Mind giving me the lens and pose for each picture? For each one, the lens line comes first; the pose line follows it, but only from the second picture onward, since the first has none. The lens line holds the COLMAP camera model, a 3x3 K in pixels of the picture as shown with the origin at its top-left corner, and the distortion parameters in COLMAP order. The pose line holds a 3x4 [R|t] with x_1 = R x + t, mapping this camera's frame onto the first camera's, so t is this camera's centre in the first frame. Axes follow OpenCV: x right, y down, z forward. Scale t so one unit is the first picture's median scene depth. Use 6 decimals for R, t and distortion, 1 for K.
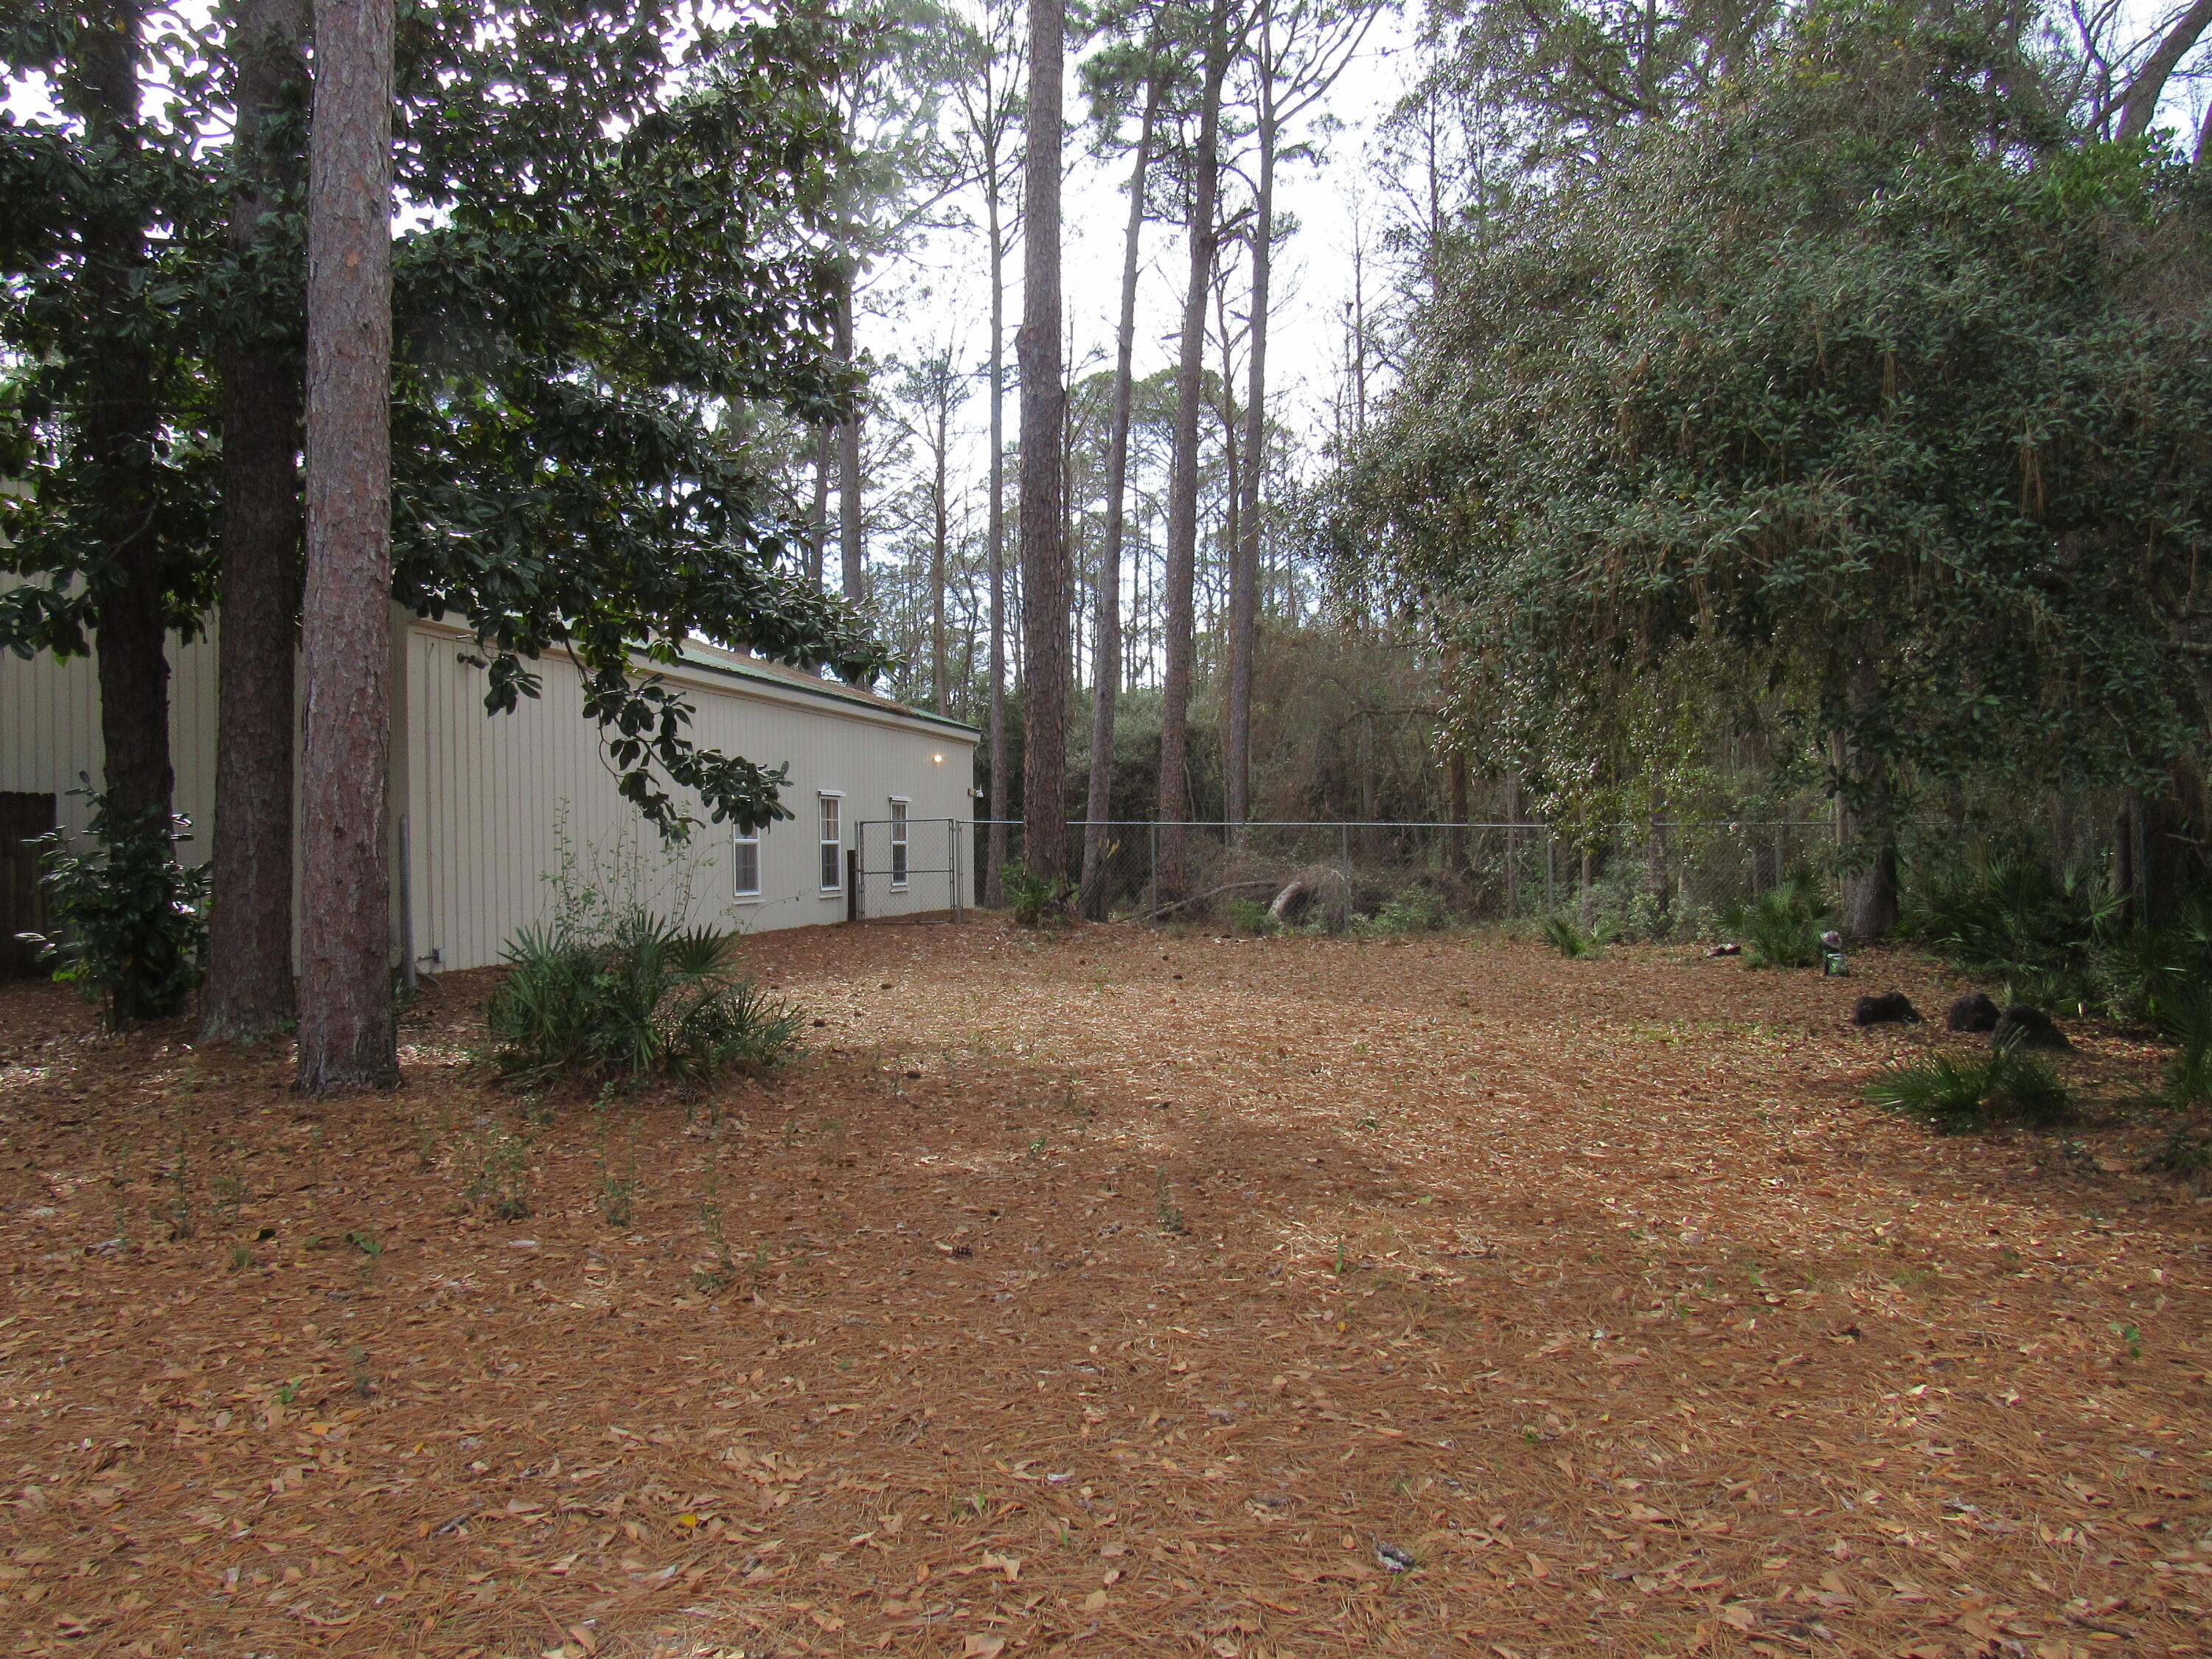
lens RADIAL K [[1600.4, 0, 1074.4], [0, 1600.4, 815.8], [0, 0, 1]] dist [-0.032651, 0.017027]
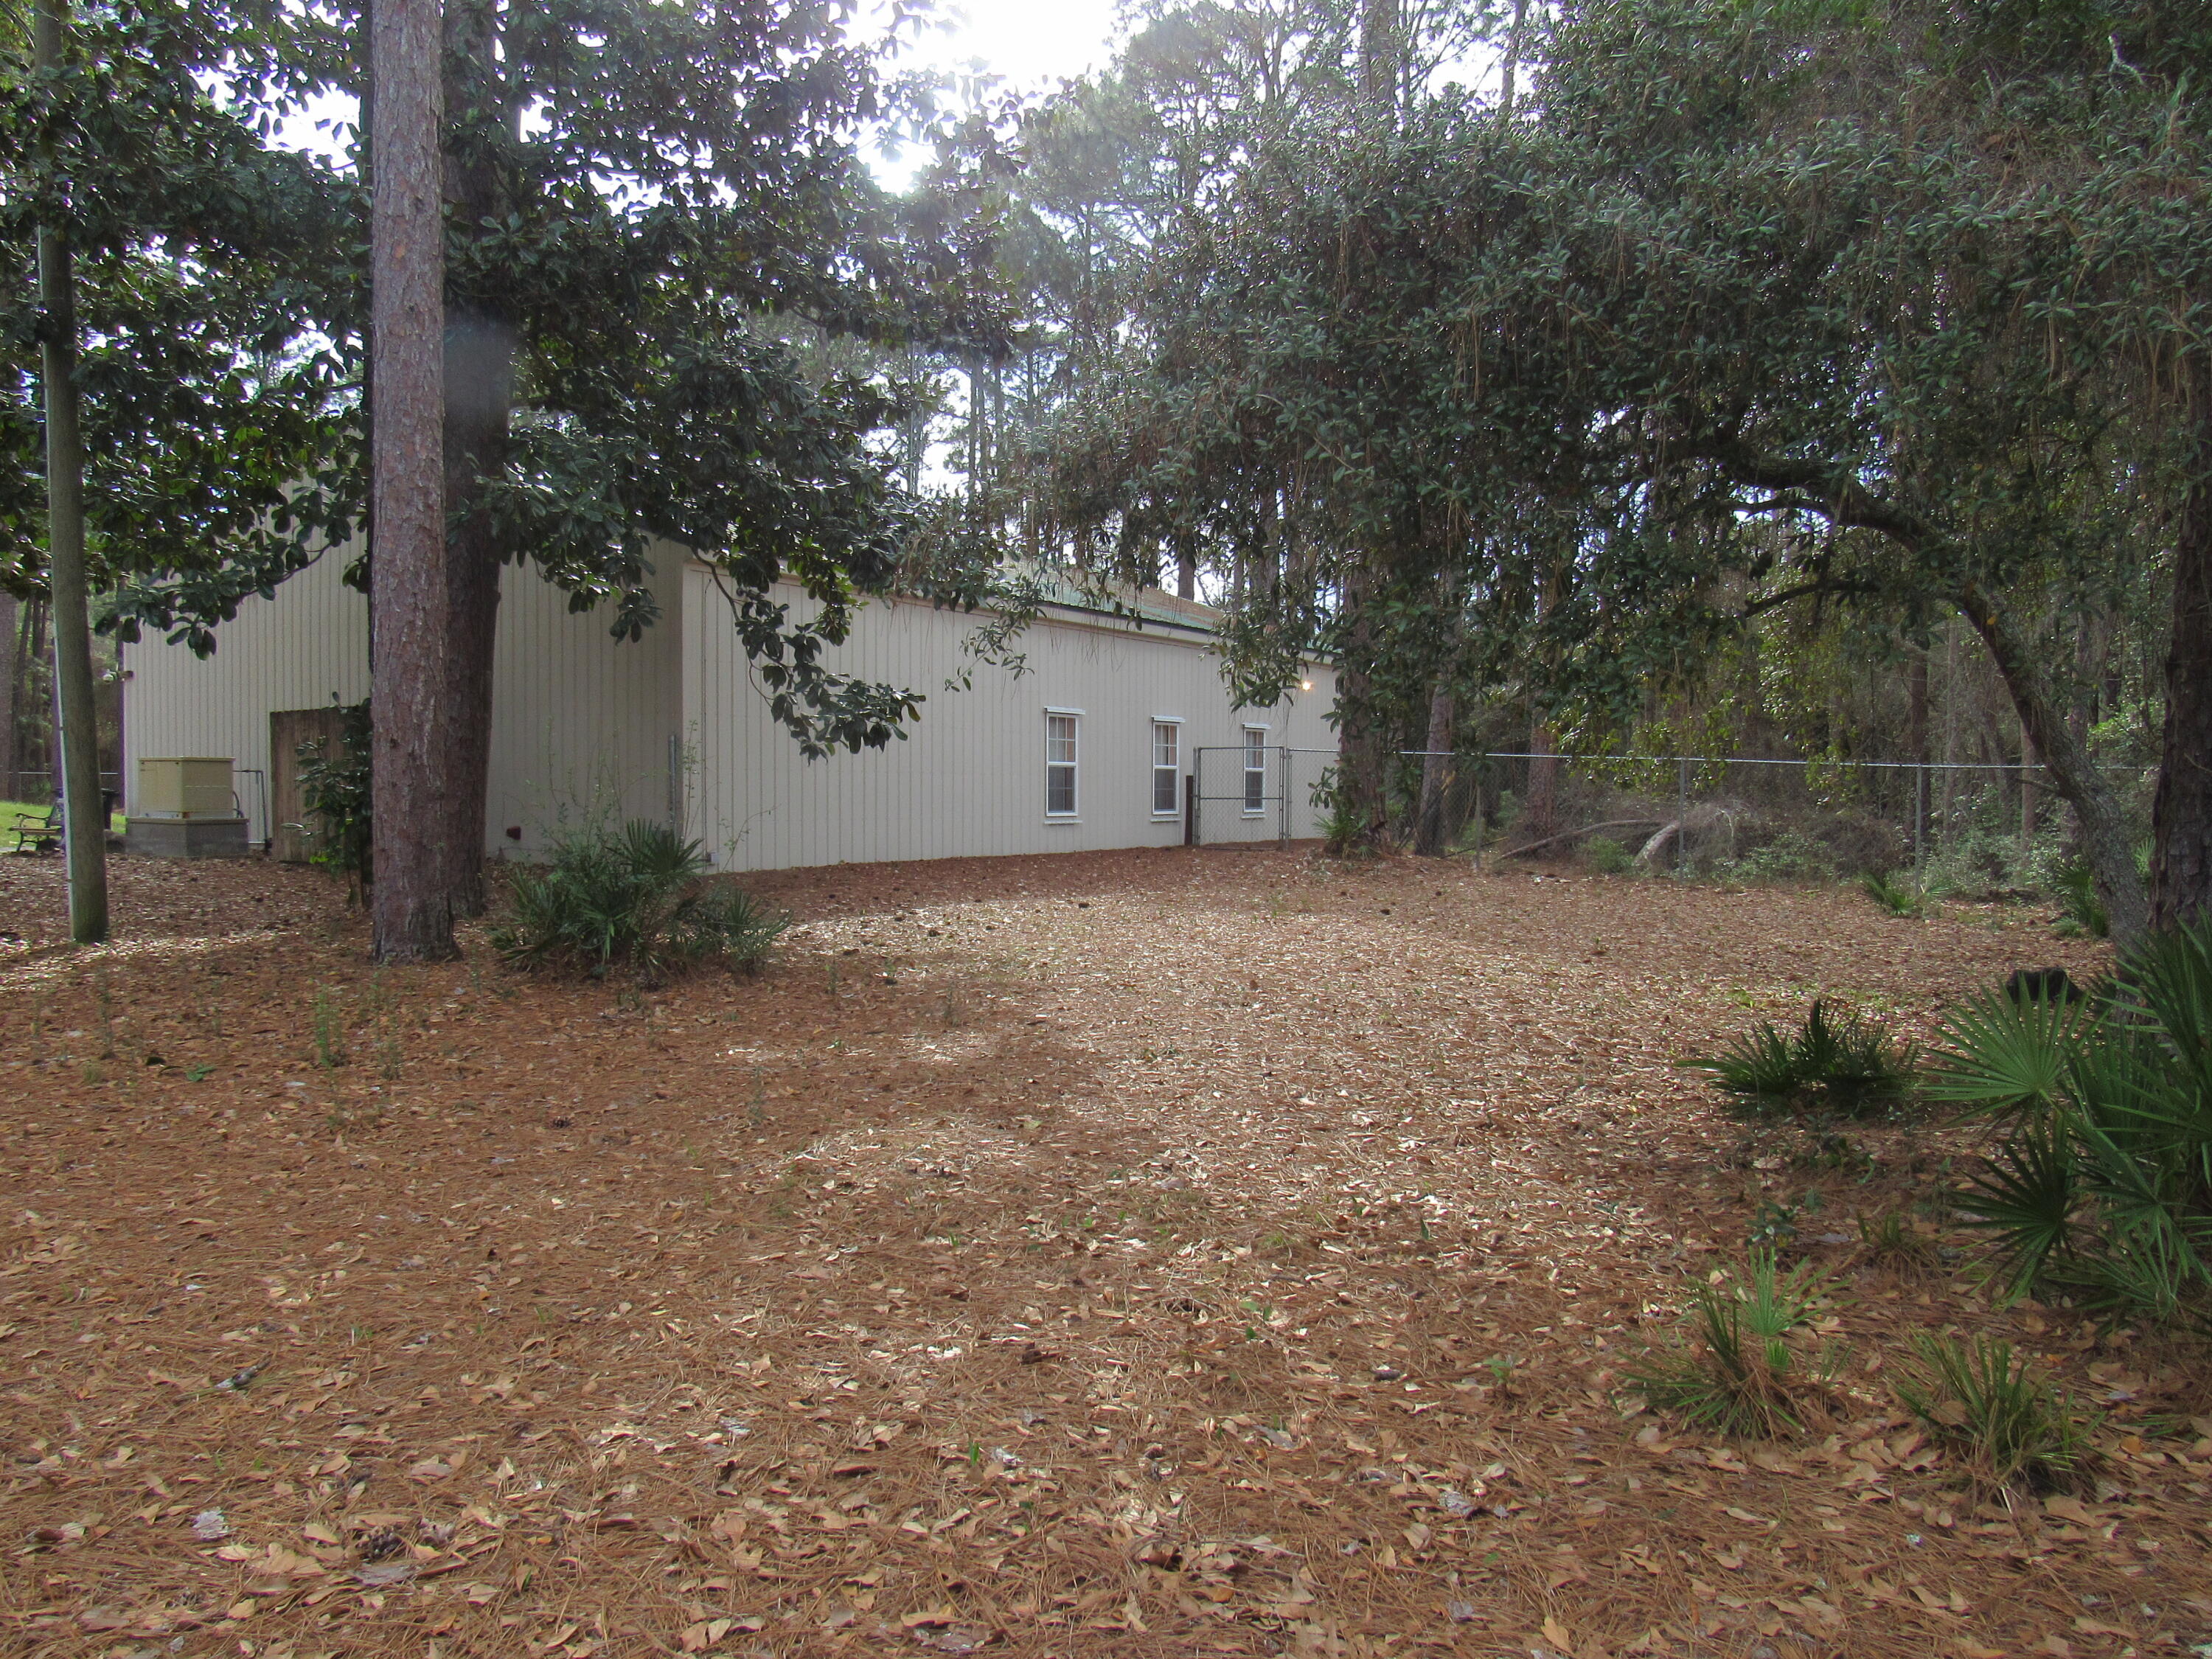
lens RADIAL K [[1600.4, 0, 1107.3], [0, 1600.4, 819.2], [0, 0, 1]] dist [-0.032651, 0.017027]
pose [[0.943160, 0.031743, -0.330820, 0.343022], [-0.016380, 0.998658, 0.049125, -0.000111], [0.331935, -0.040913, 0.942415, 0.045446]]
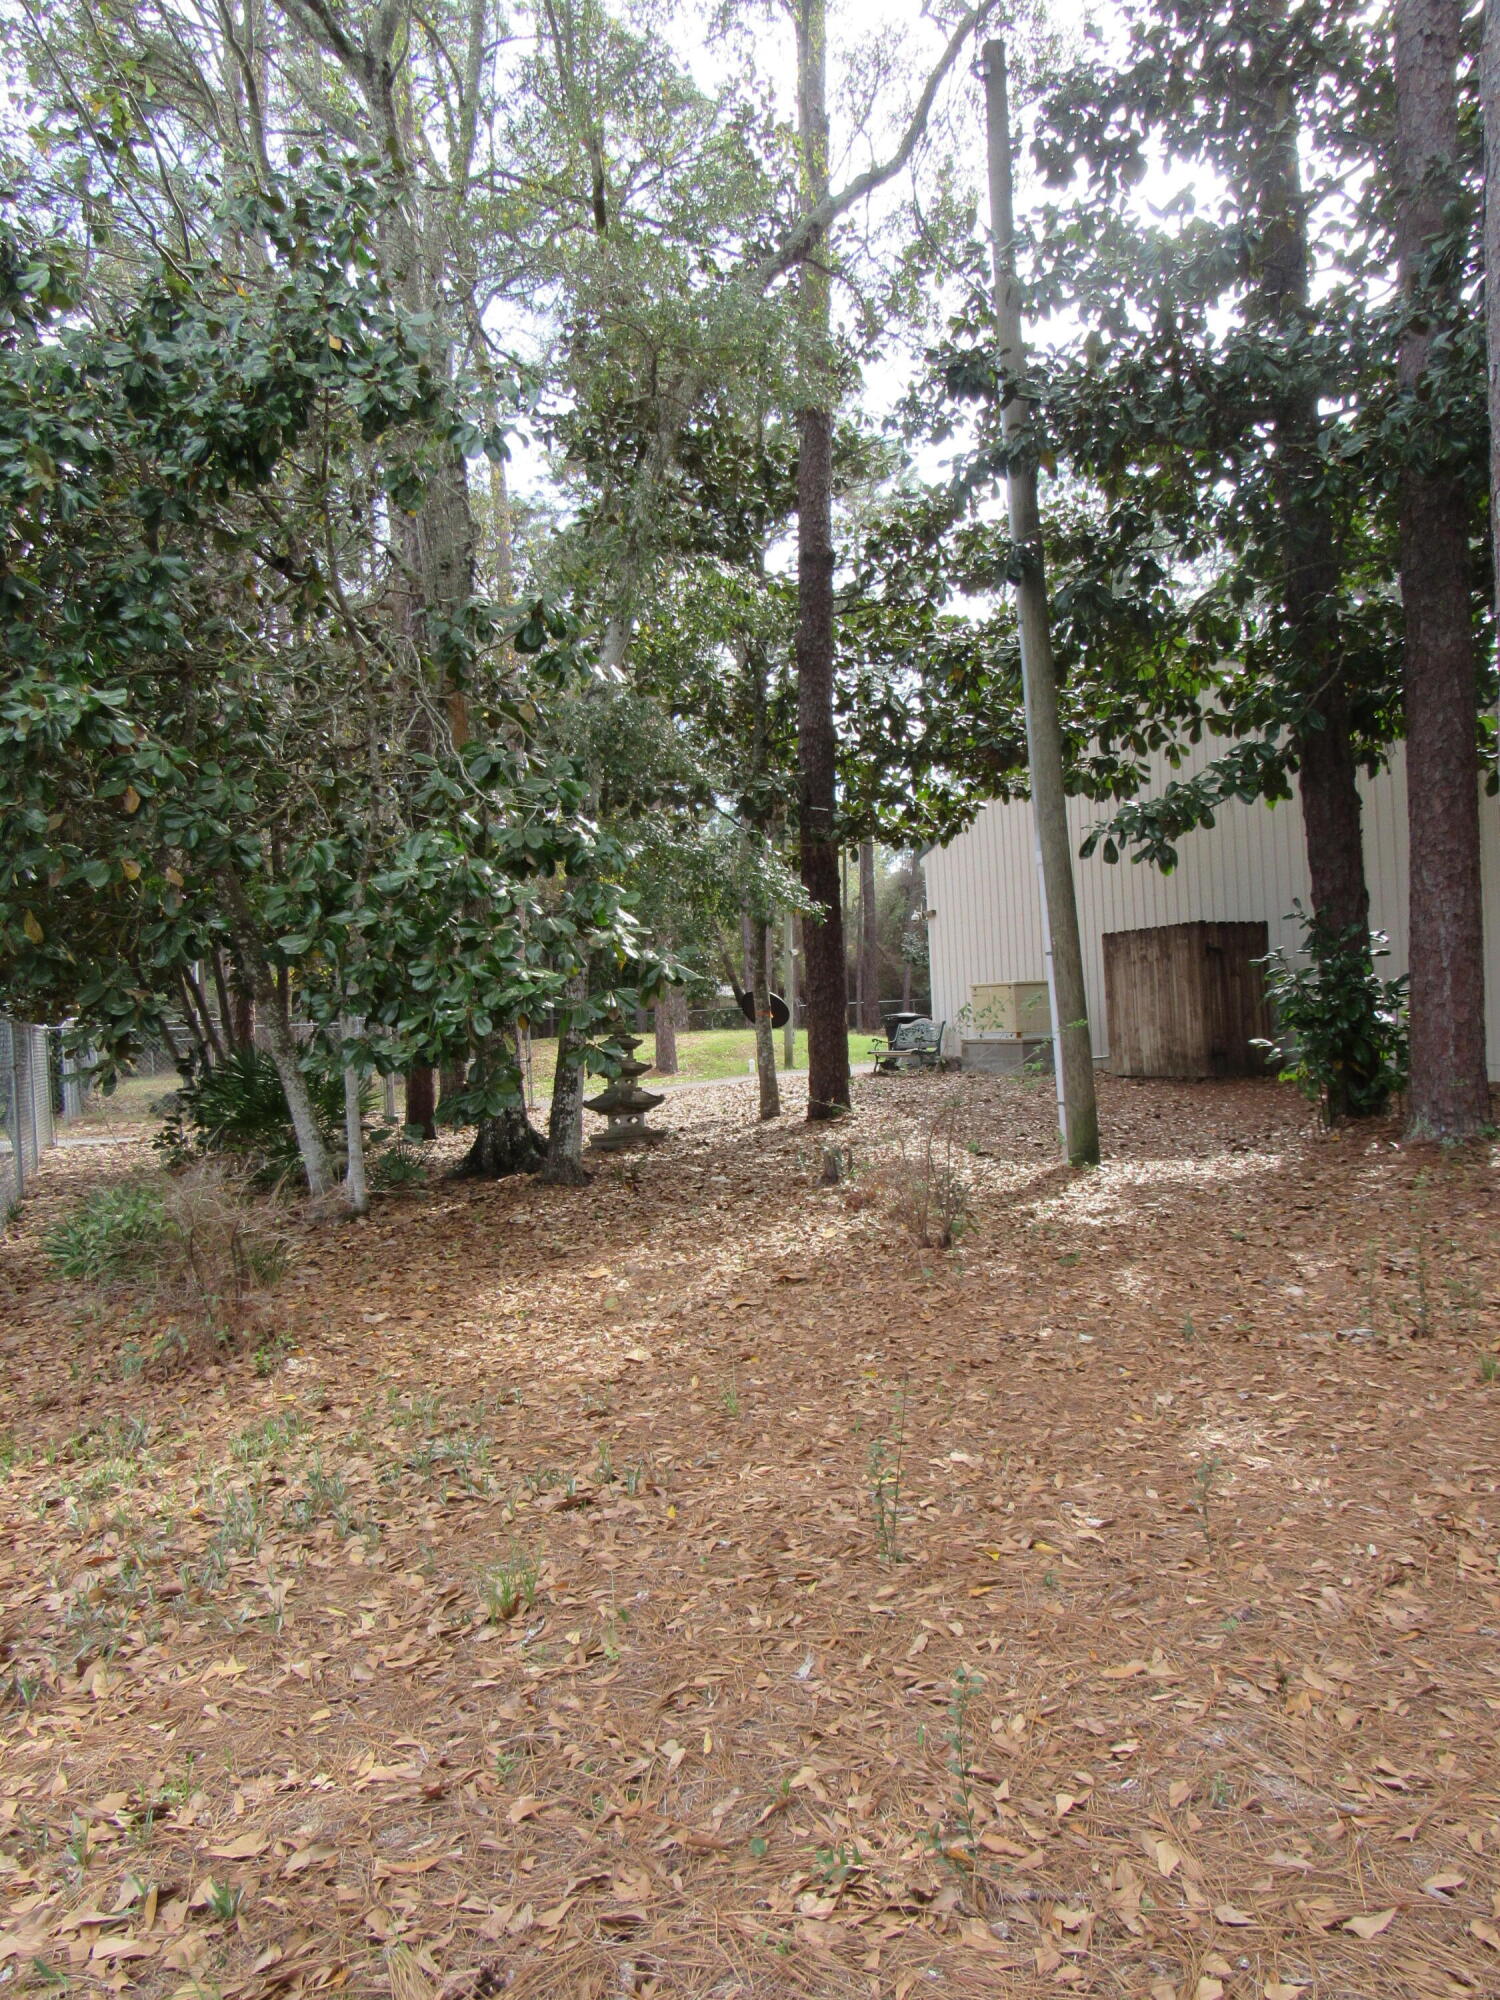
lens RADIAL K [[1447.0, 0, 742.2], [0, 1447.0, 1003.6], [0, 0, 1]] dist [-0.032651, 0.017027]
pose [[0.609475, -0.010737, -0.792733, -0.047941], [0.048524, 0.998539, 0.023782, 0.003802], [0.791319, -0.052961, 0.609105, 0.049901]]
